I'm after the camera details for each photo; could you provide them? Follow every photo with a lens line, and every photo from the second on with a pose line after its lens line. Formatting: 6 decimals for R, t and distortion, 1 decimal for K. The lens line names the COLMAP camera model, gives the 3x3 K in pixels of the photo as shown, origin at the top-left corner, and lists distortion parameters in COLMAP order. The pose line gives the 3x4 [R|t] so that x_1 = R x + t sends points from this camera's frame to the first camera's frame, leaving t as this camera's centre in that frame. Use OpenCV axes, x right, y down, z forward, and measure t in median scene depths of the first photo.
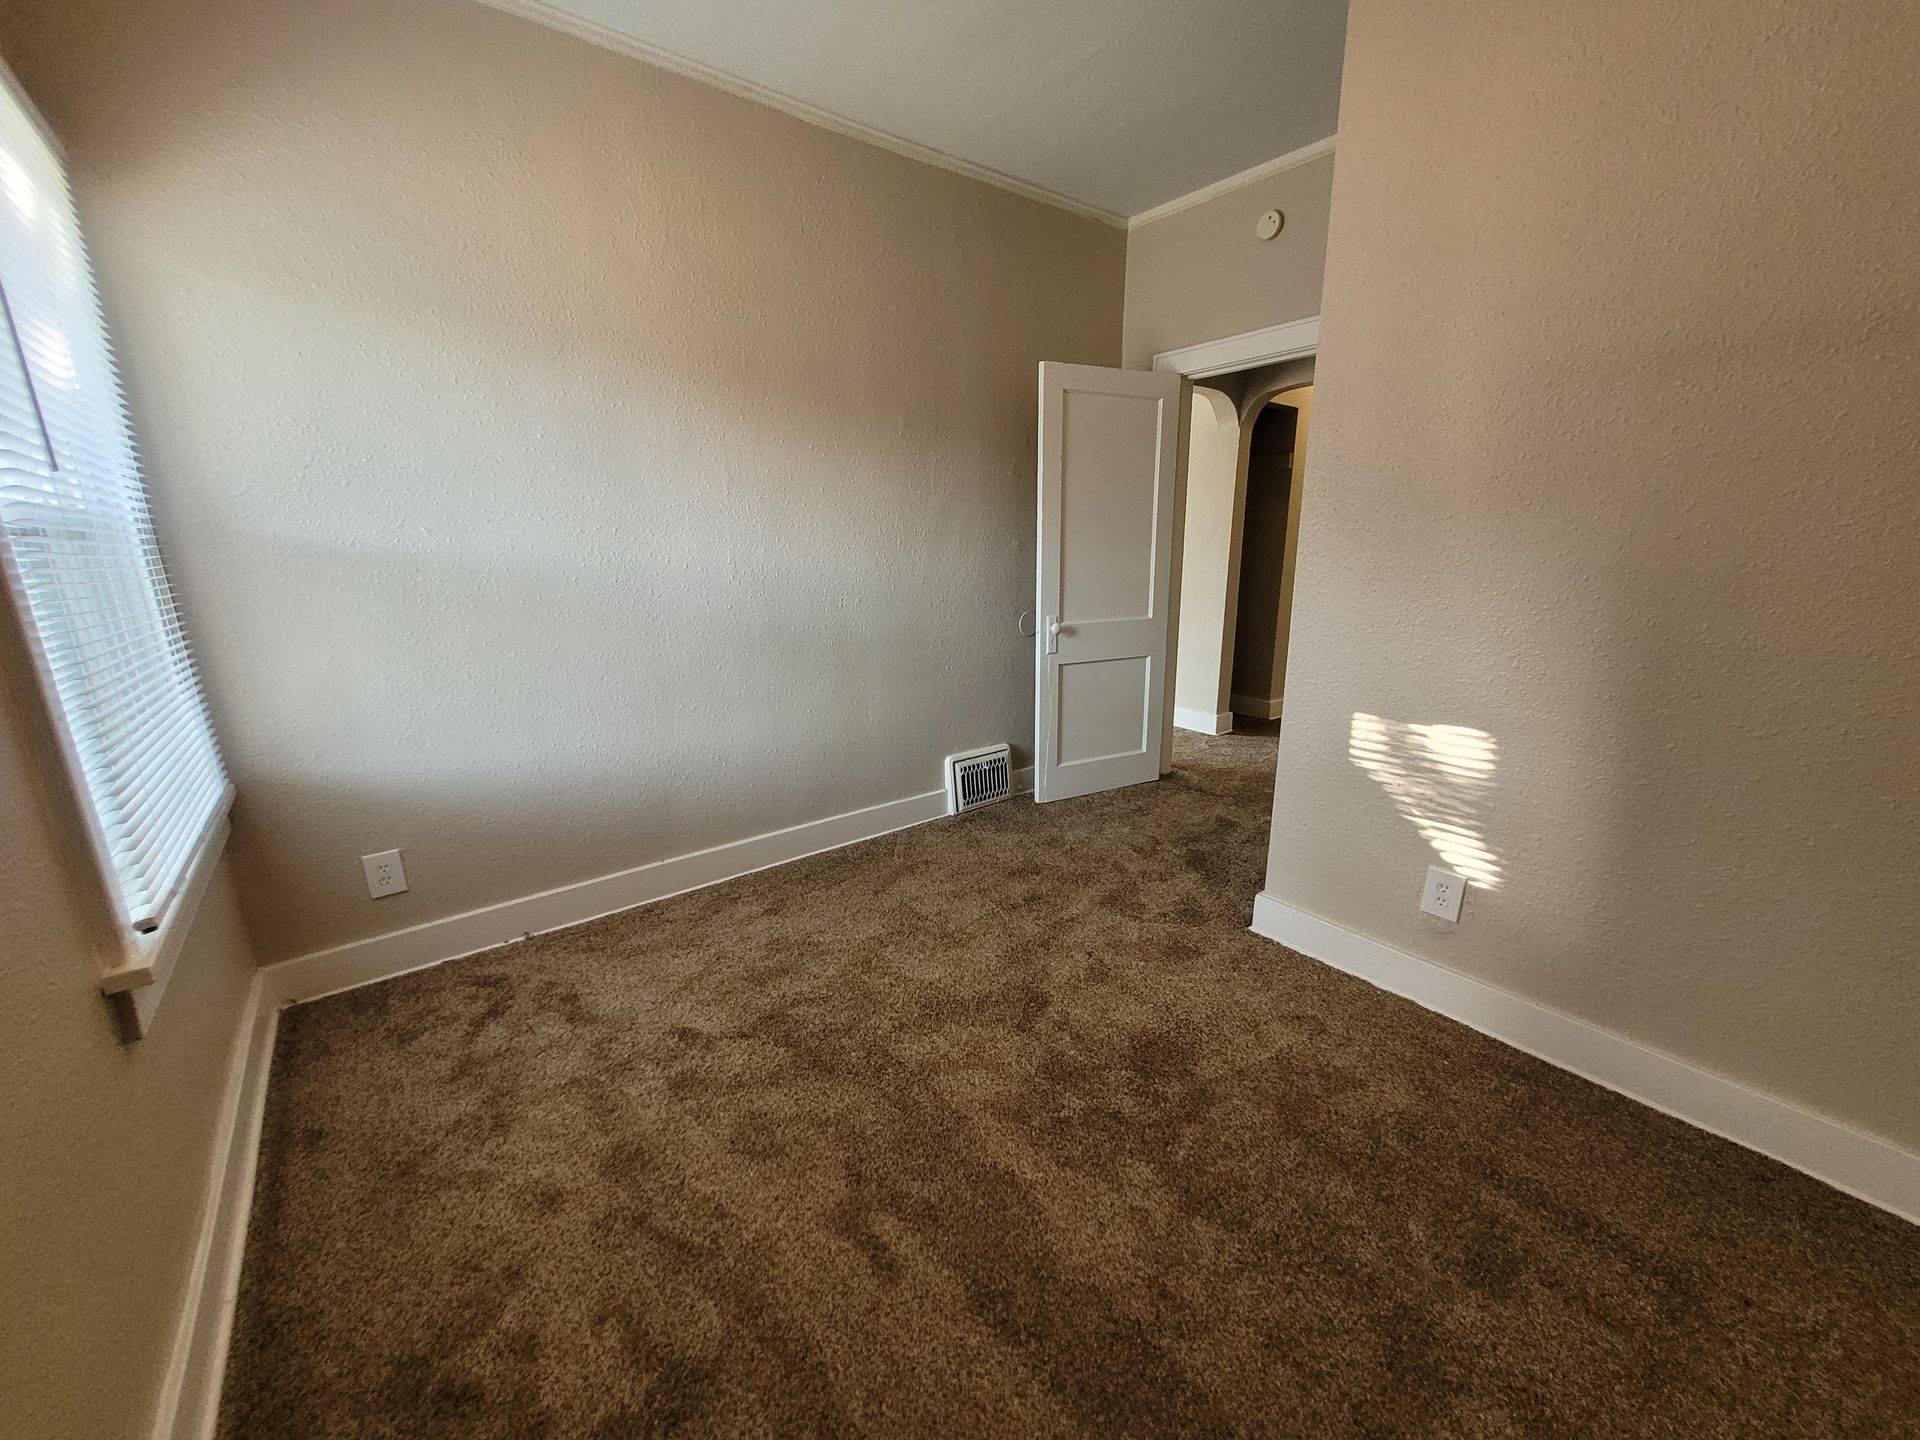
lens RADIAL K [[749.7, 0, 957.9], [0, 749.7, 732.4], [0, 0, 1]] dist [-0.001534, 0.002377]
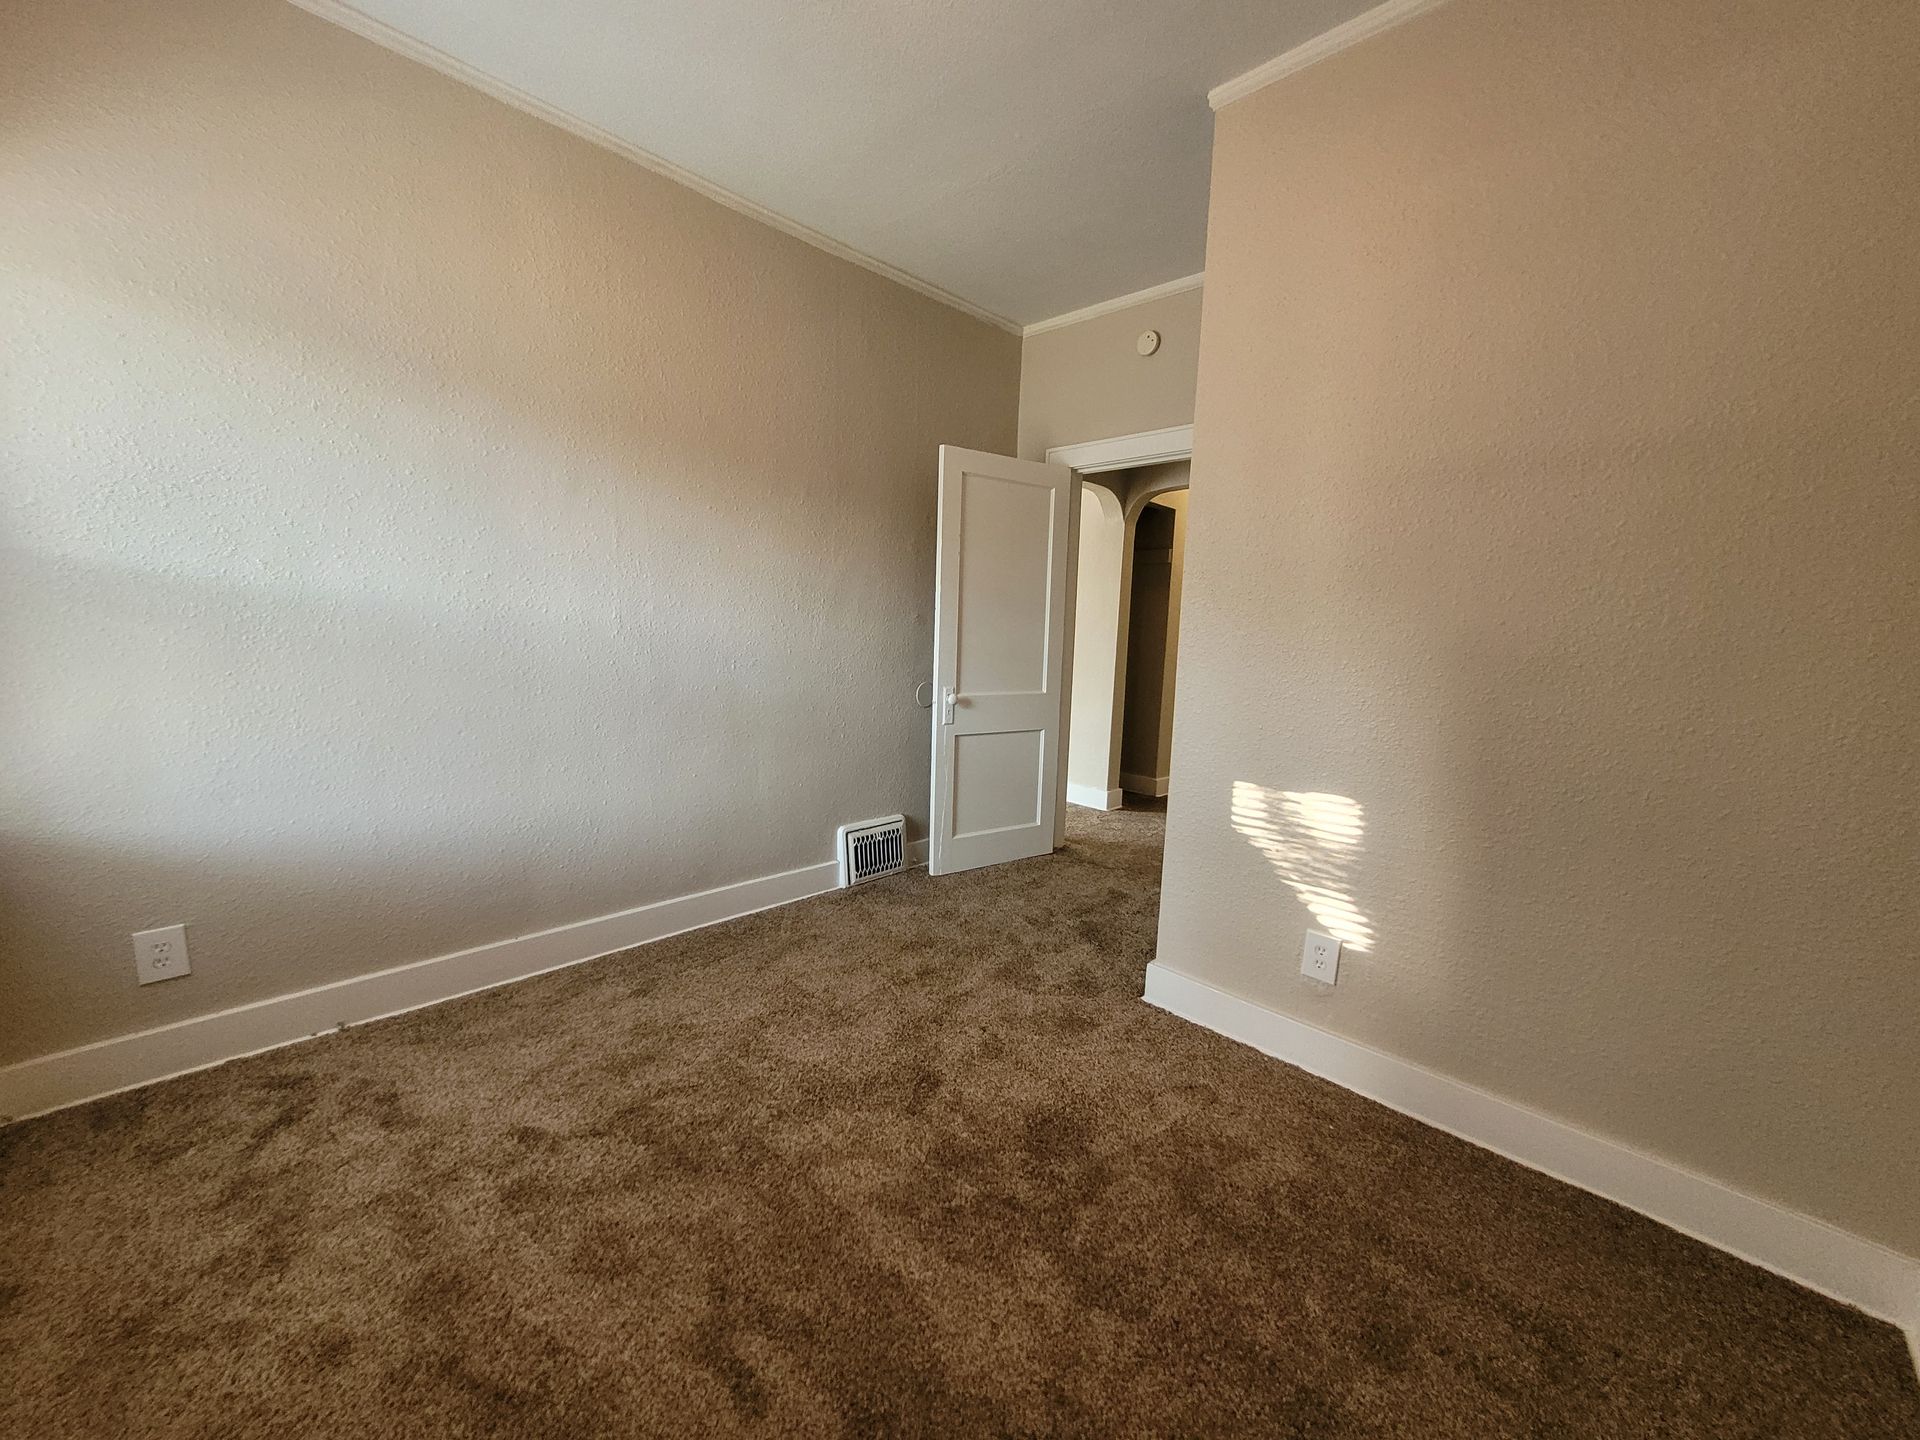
lens RADIAL K [[749.7, 0, 957.9], [0, 749.7, 732.4], [0, 0, 1]] dist [-0.001534, 0.002377]
pose [[0.990443, 0.024636, 0.135706, 0.003570], [-0.009784, 0.993989, -0.109042, 0.025633], [-0.137577, 0.106672, 0.984730, 0.018688]]
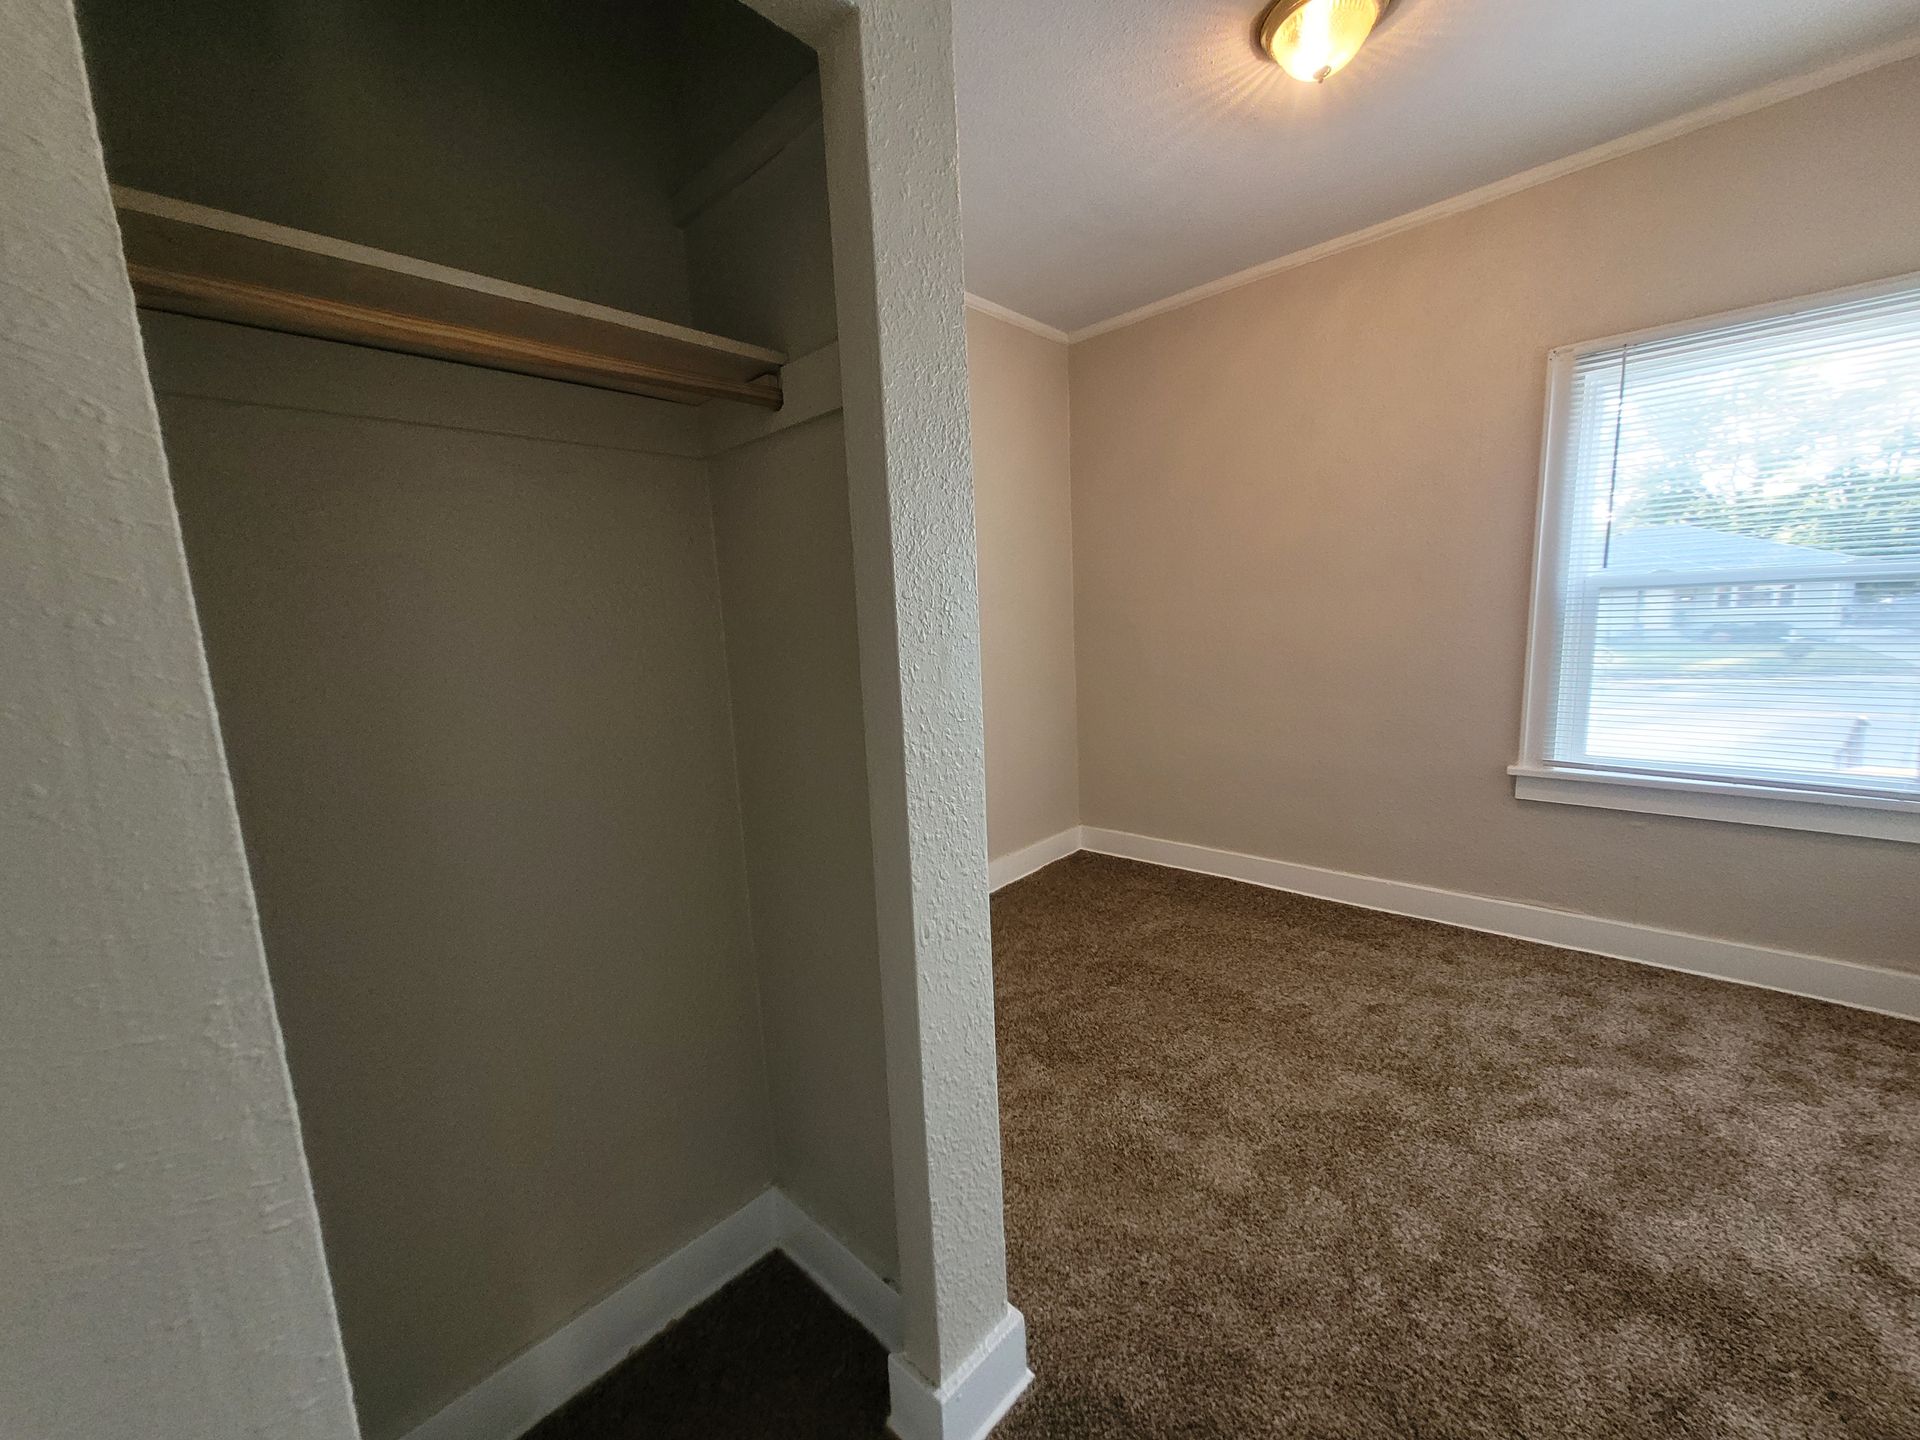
lens RADIAL K [[749.7, 0, 957.9], [0, 749.7, 732.4], [0, 0, 1]] dist [-0.001534, 0.002377]
pose [[-0.987649, 0.083836, -0.132365, 0.570446], [0.025467, 0.919468, 0.392339, -0.444705], [0.154597, 0.384122, -0.910247, 1.584784]]
